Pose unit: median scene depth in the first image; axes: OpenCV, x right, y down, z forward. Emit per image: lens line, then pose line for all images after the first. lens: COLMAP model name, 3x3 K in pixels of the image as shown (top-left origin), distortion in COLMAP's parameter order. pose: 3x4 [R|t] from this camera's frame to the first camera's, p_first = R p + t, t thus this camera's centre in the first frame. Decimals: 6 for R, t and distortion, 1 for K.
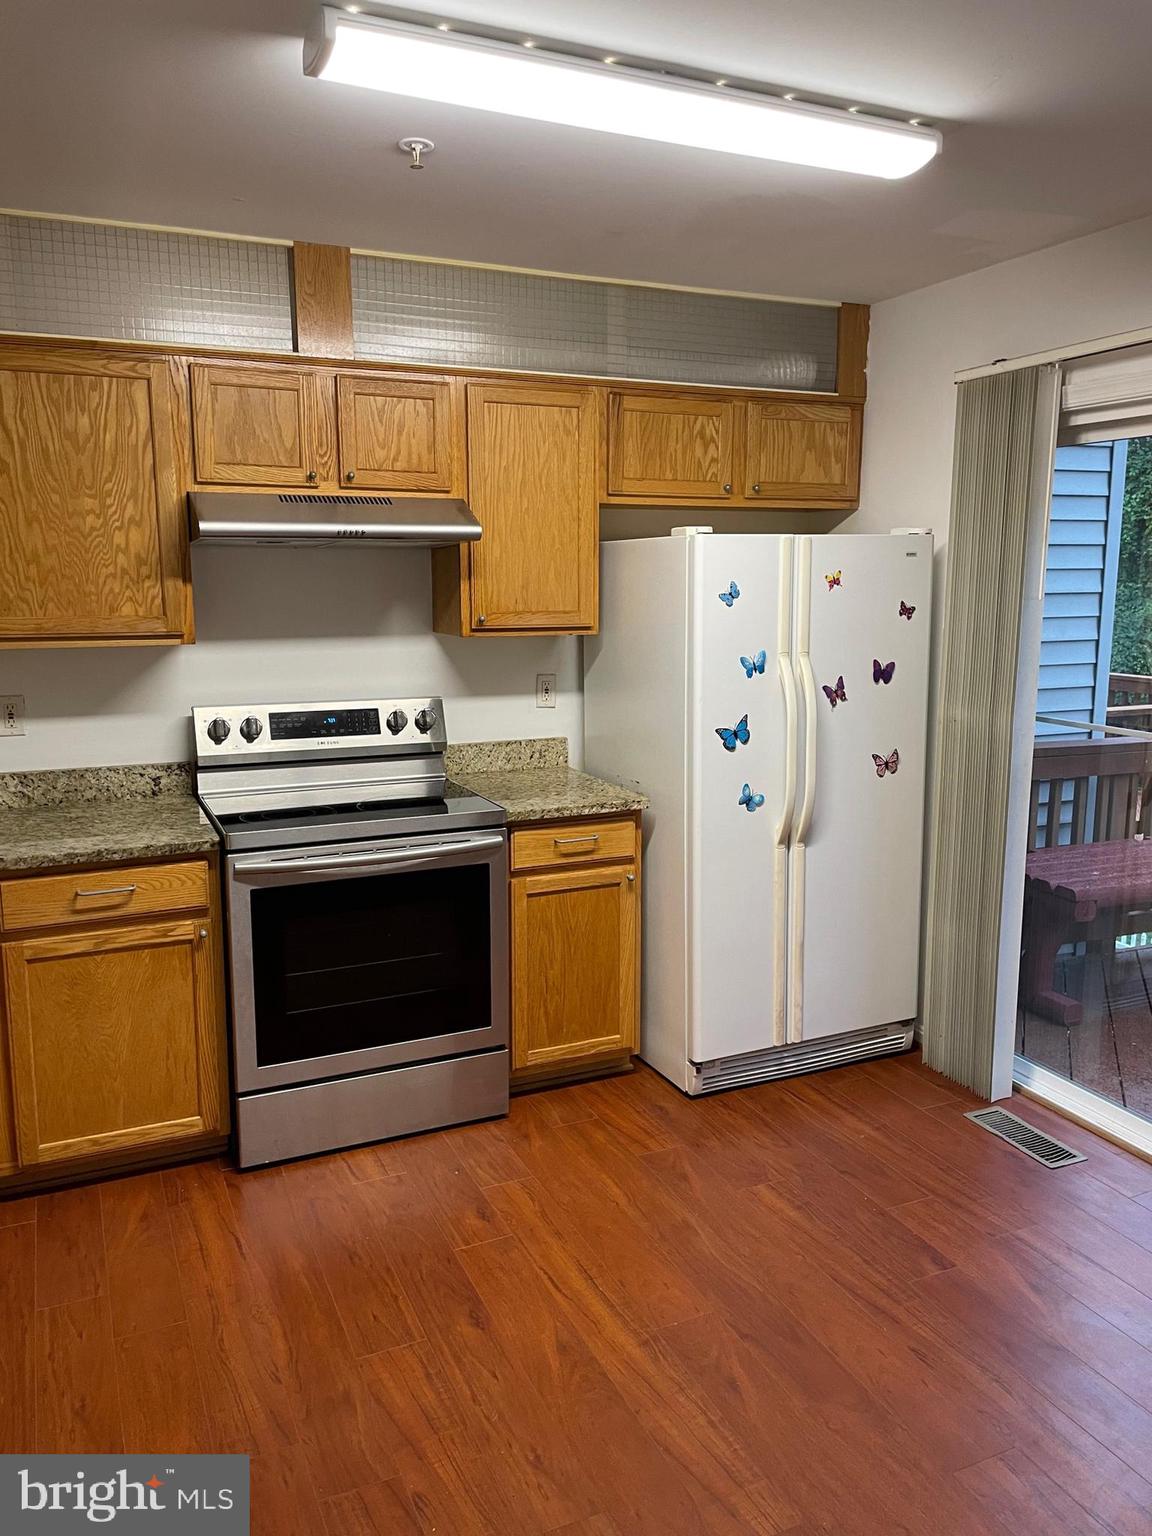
lens RADIAL K [[1152.8, 0, 580.6], [0, 1152.8, 771.6], [0, 0, 1]] dist [0.093797, -0.151716]
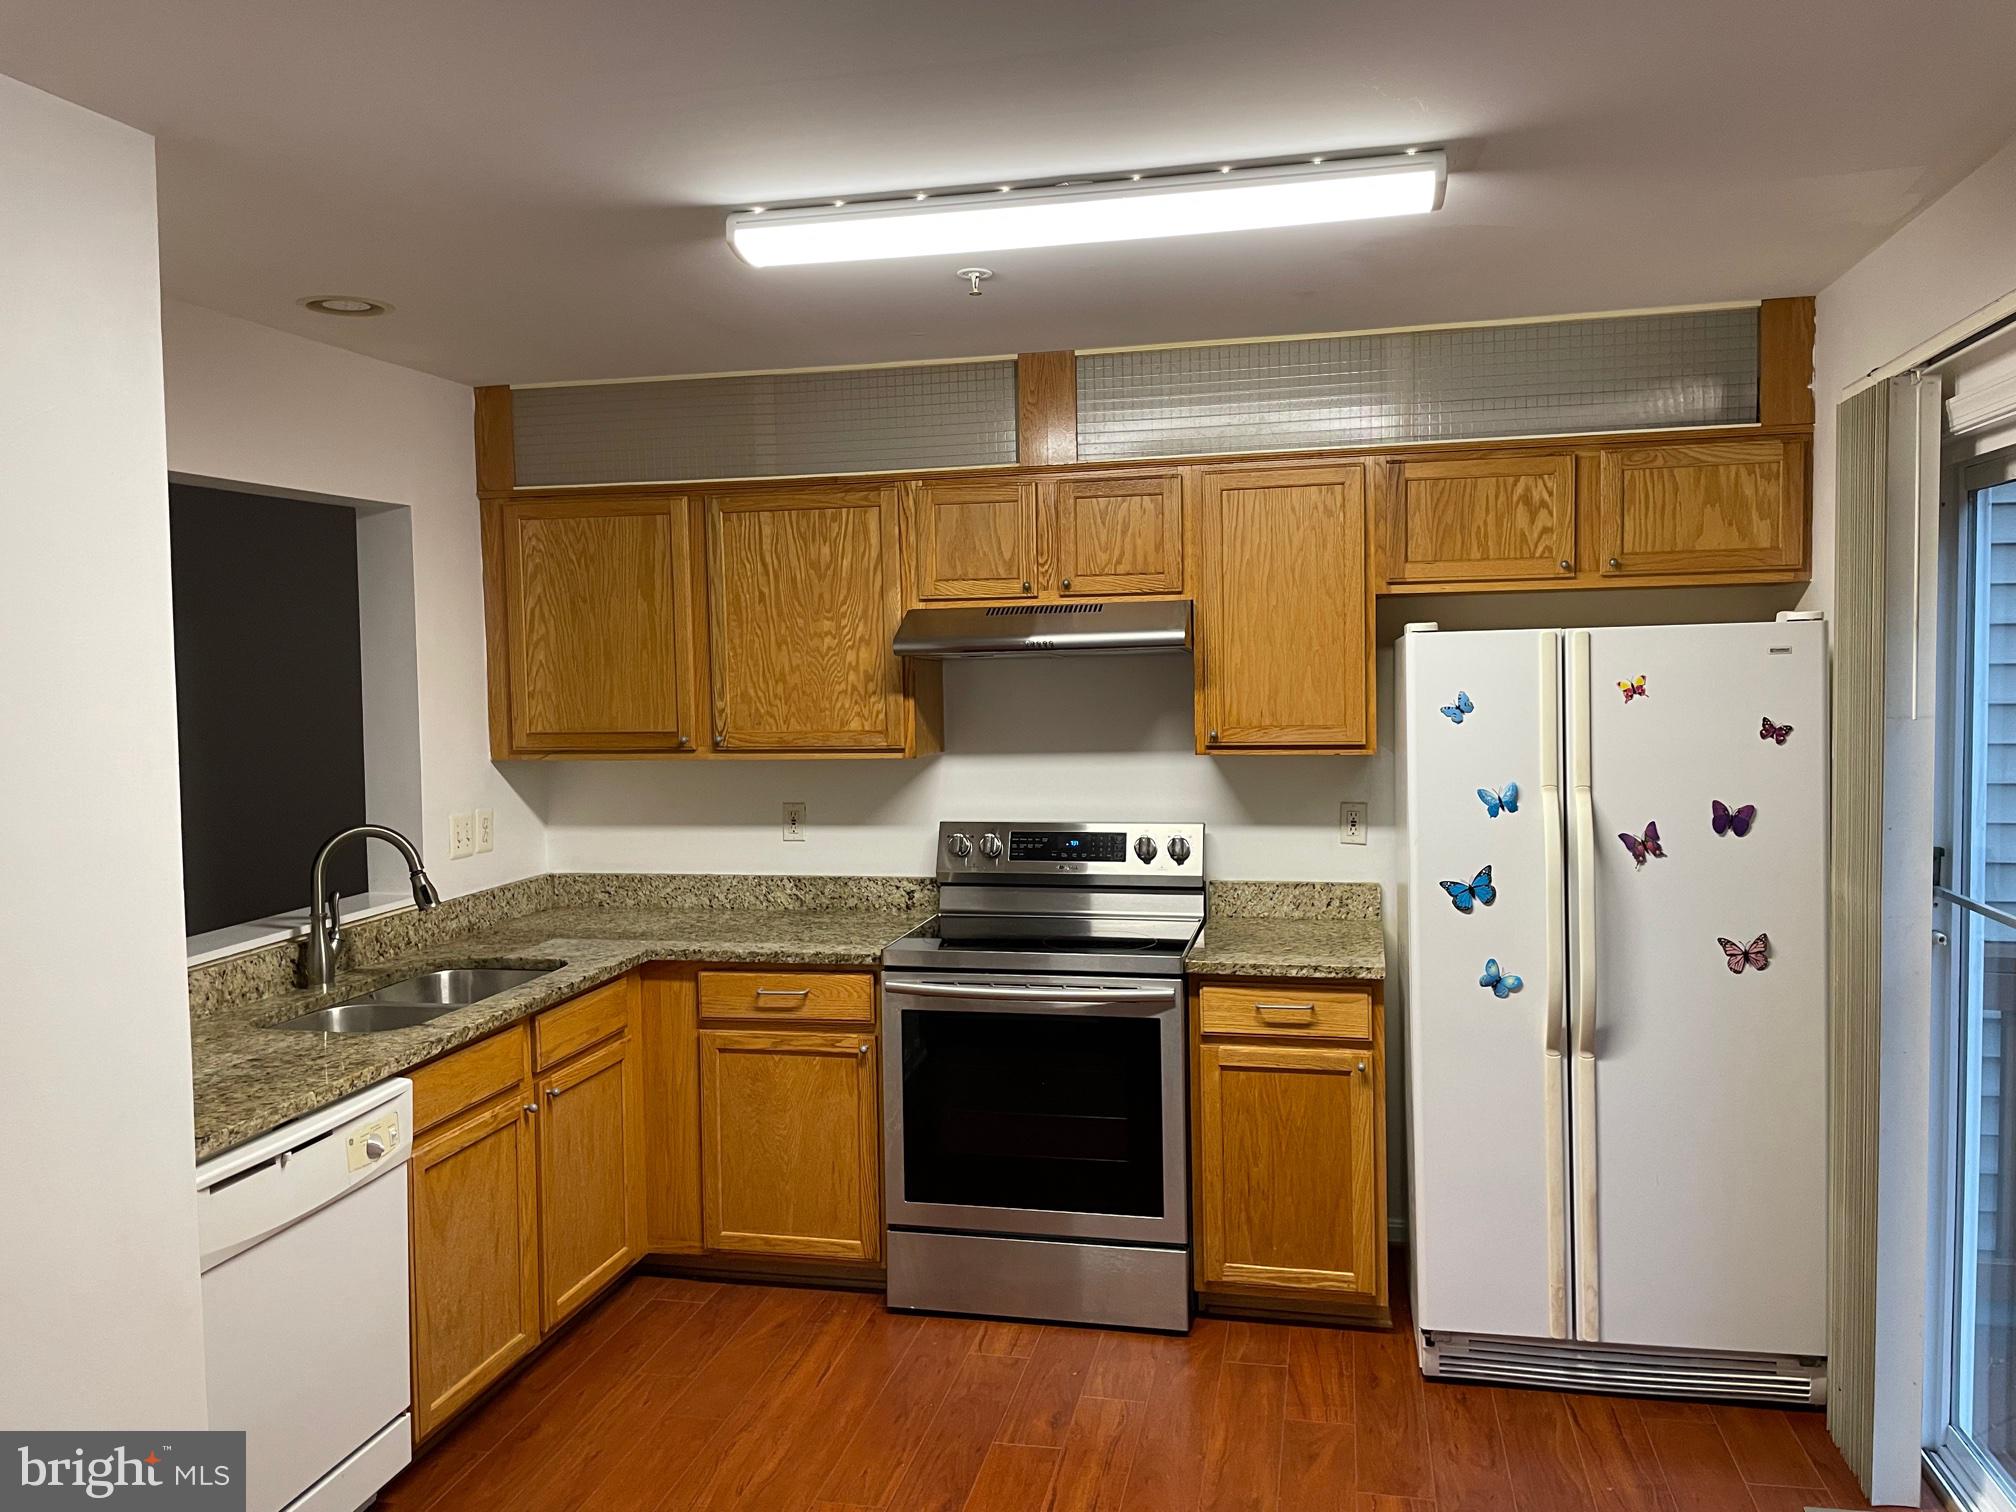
lens RADIAL K [[1513.0, 0, 1004.7], [0, 1513.0, 752.6], [0, 0, 1]] dist [0.093797, -0.151716]
pose [[0.794935, 0.019344, -0.606386, 0.484614], [-0.084882, 0.993207, -0.079591, -0.016515], [0.600727, 0.114741, 0.791177, 0.017359]]
